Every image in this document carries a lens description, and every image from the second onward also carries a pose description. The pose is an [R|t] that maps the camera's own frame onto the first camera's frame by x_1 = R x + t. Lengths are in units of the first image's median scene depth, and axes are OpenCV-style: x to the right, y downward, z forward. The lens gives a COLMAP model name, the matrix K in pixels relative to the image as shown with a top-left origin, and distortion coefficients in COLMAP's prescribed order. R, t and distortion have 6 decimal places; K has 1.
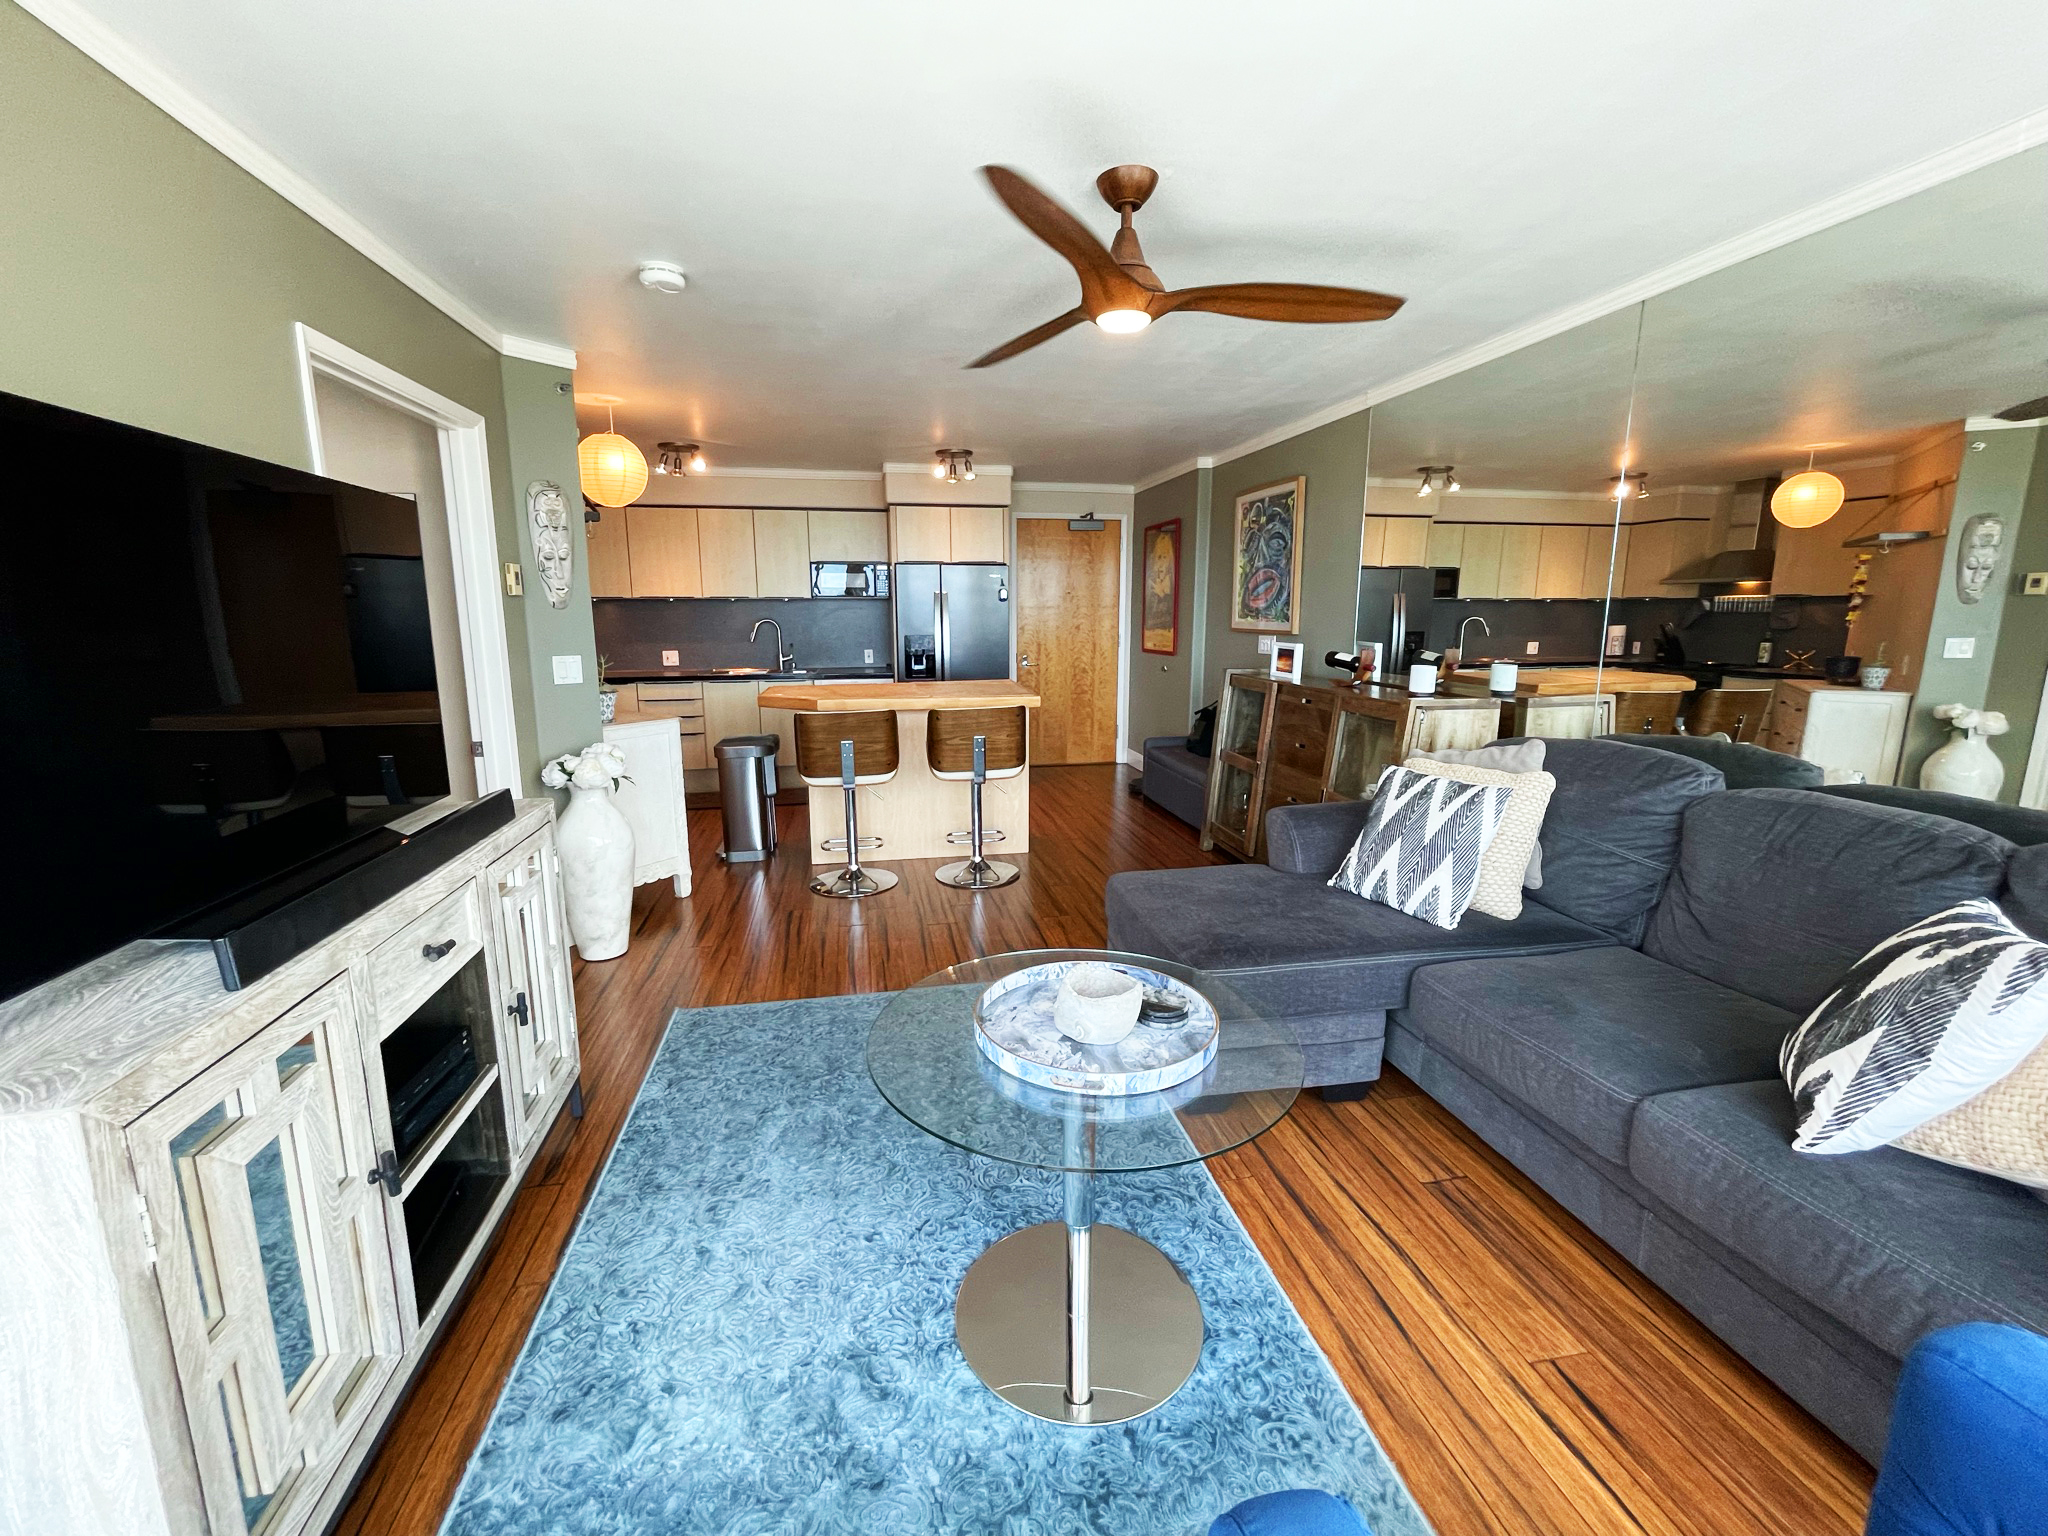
lens RADIAL K [[843.4, 0, 1012.1], [0, 843.4, 758.8], [0, 0, 1]] dist [-0.001315, 0.000212]
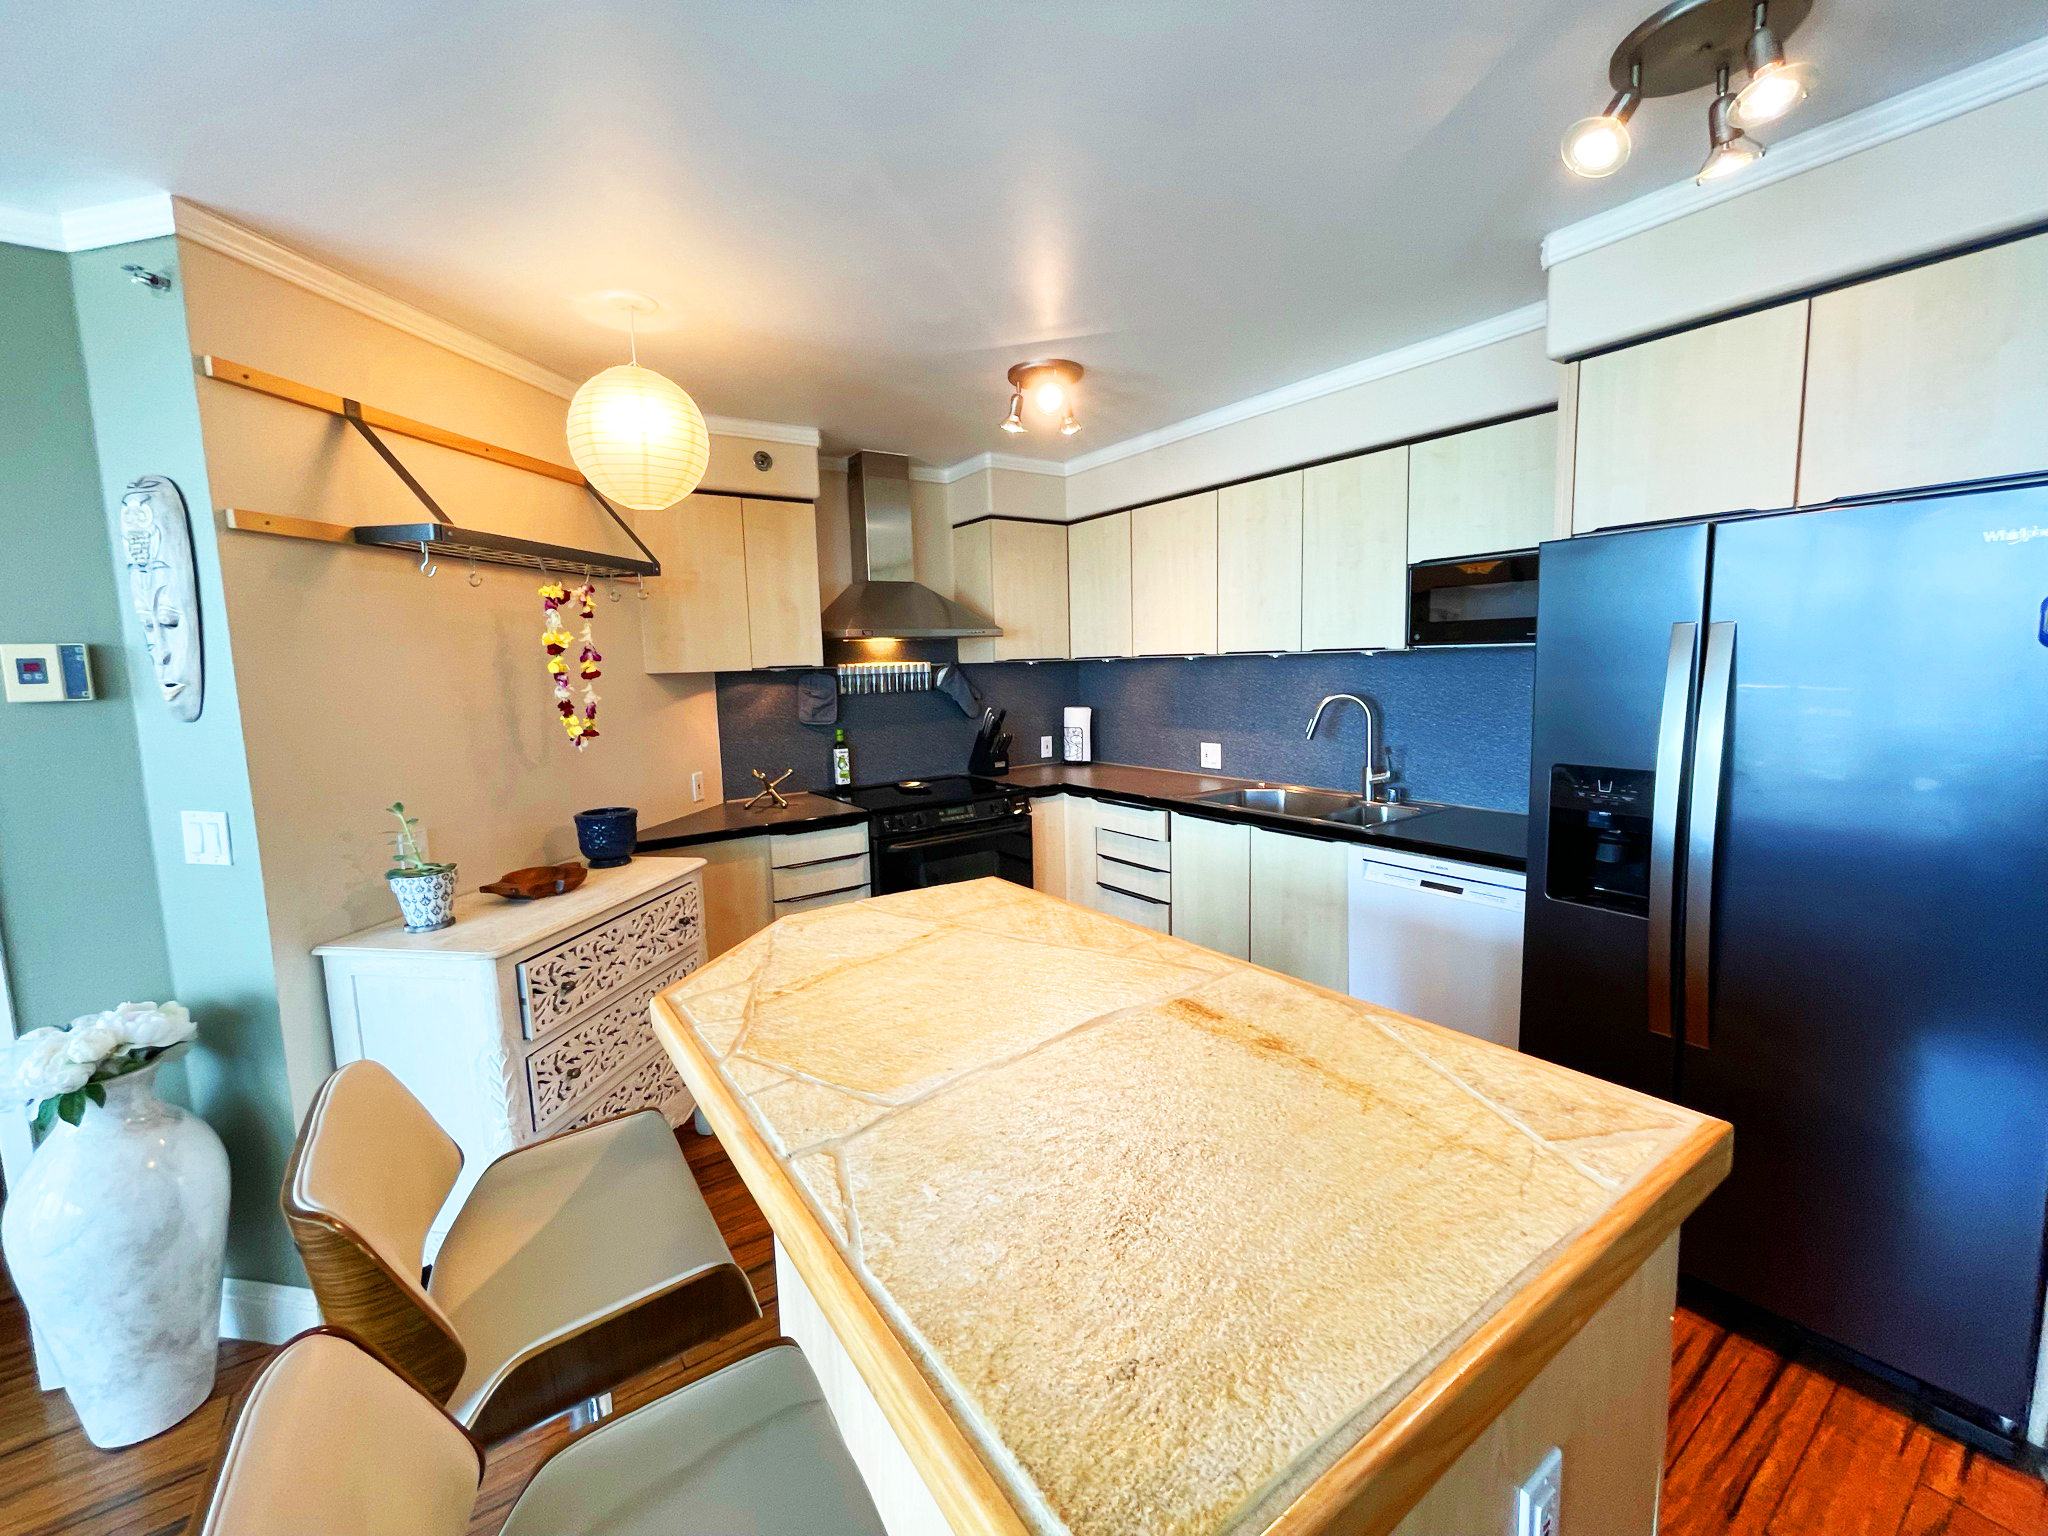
lens RADIAL K [[843.4, 0, 1012.1], [0, 843.4, 758.8], [0, 0, 1]] dist [-0.001315, 0.000212]
pose [[0.413436, 0.096152, -0.905442, 0.079752], [-0.133164, 0.990102, 0.044338, -0.136268], [0.900743, 0.102241, 0.422147, 0.687342]]
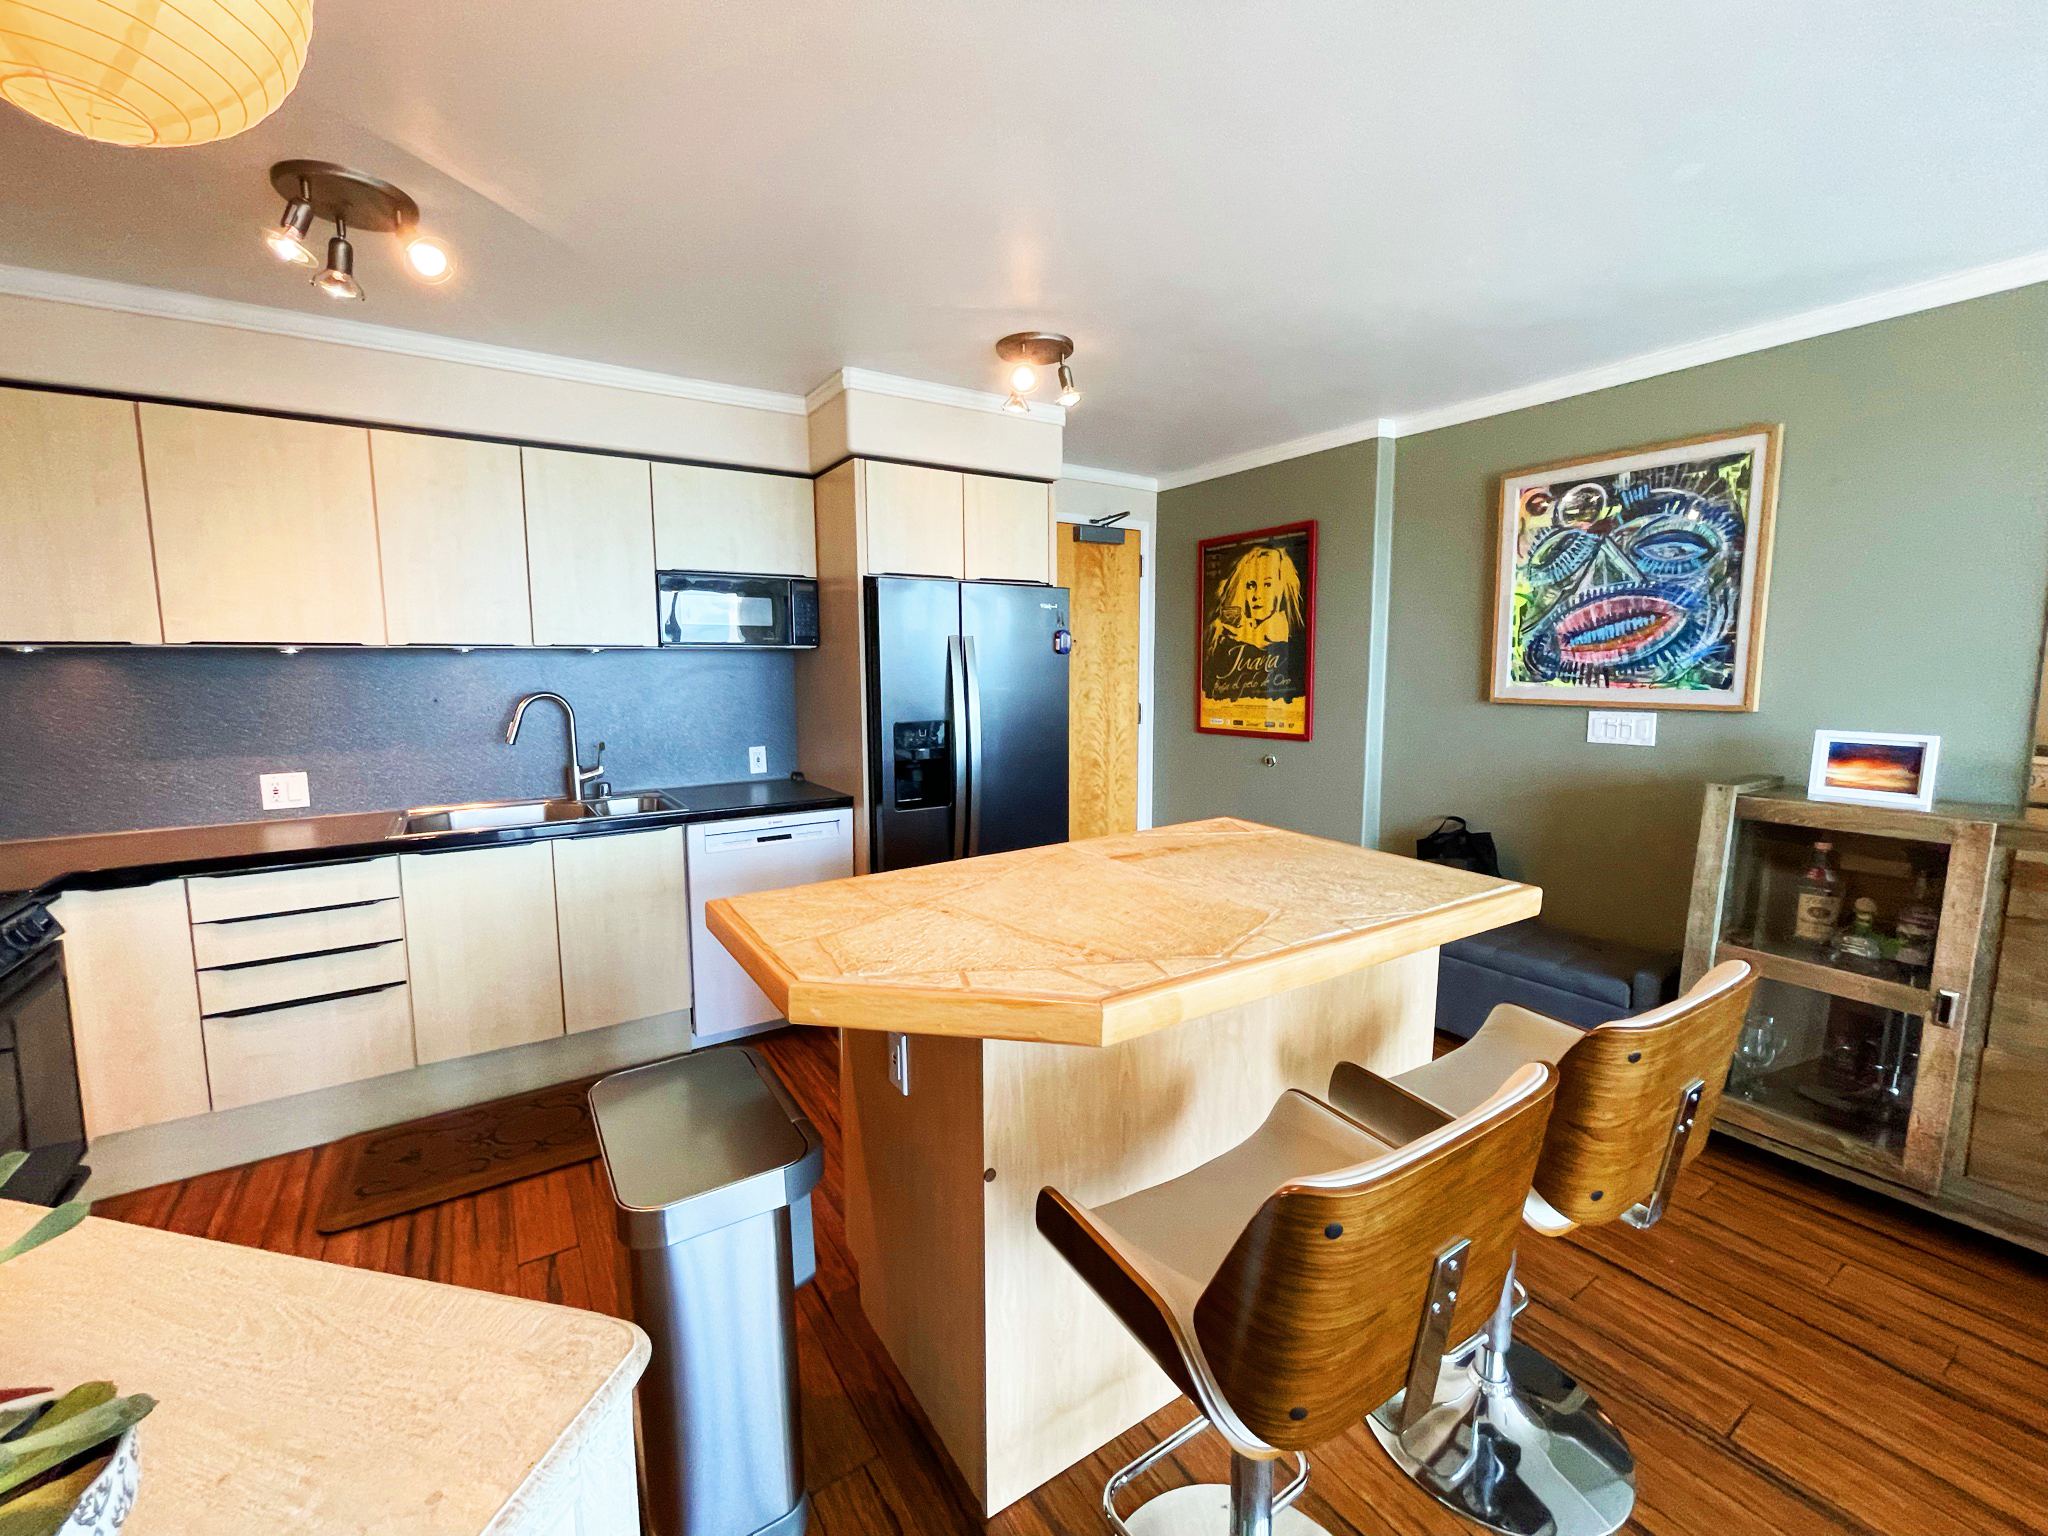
lens RADIAL K [[843.4, 0, 1012.1], [0, 843.4, 758.8], [0, 0, 1]] dist [-0.001315, 0.000212]
pose [[0.923817, -0.046765, 0.379967, -0.251770], [0.071360, 0.996151, -0.050895, -0.096425], [-0.376125, 0.074132, 0.923599, 0.528880]]
